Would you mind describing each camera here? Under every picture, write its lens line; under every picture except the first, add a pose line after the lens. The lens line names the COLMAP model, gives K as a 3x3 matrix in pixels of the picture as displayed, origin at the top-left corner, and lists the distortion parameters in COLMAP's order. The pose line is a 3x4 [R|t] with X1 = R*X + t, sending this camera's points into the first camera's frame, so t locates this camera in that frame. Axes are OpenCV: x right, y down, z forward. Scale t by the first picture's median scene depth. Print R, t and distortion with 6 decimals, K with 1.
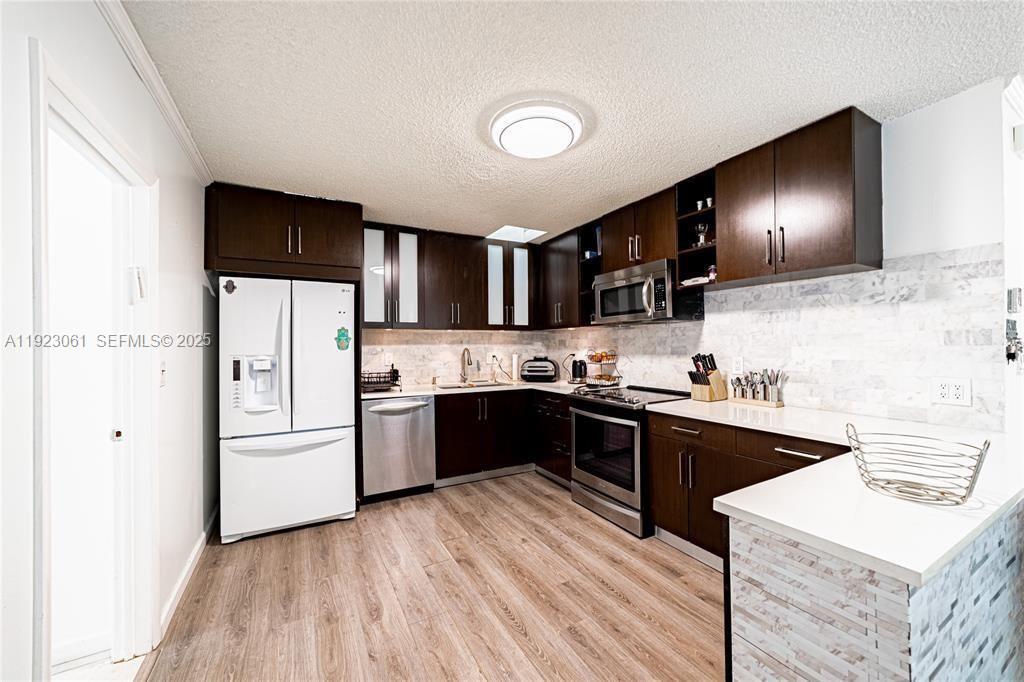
lens RADIAL K [[386.5, 0, 515.3], [0, 386.5, 344.3], [0, 0, 1]] dist [-0.001346, -0.000066]
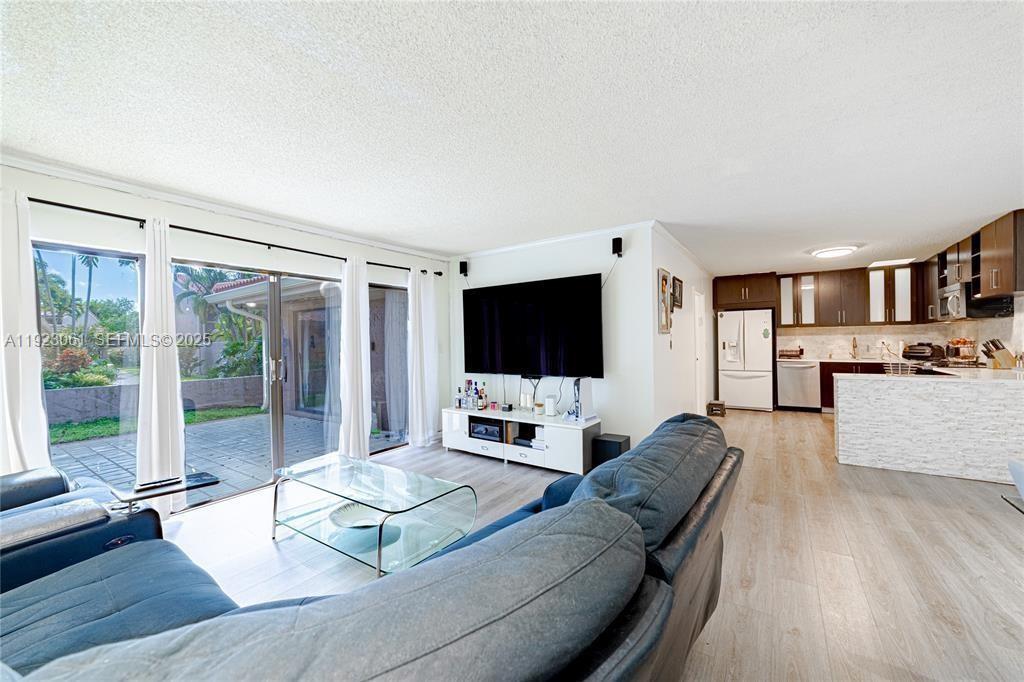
lens RADIAL K [[386.5, 0, 515.3], [0, 386.5, 344.3], [0, 0, 1]] dist [-0.001346, -0.000066]
pose [[0.470253, 0.007132, -0.882503, 0.927597], [0.010938, 0.999843, 0.013909, 0.002822], [0.882464, -0.016193, 0.470102, -1.474034]]
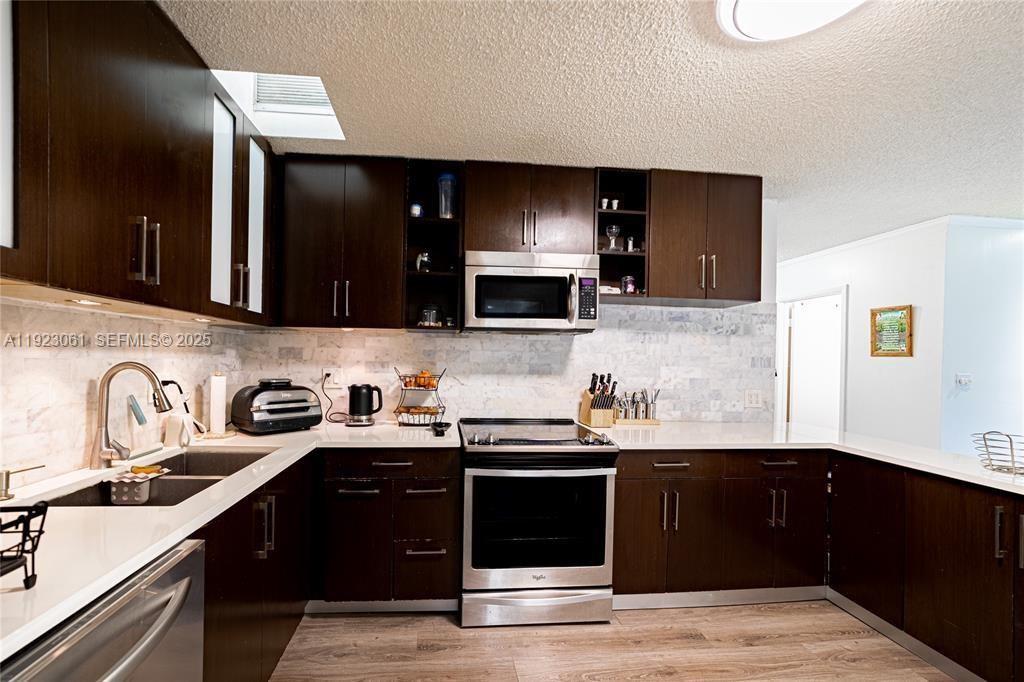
lens RADIAL K [[404.7, 0, 509.8], [0, 404.7, 361.8], [0, 0, 1]] dist [-0.018951, 0.000011]
pose [[0.416455, 0.011799, 0.909080, -0.436901], [-0.023821, 0.999714, -0.002063, 0.004562], [-0.908844, -0.020796, 0.416617, 0.806990]]
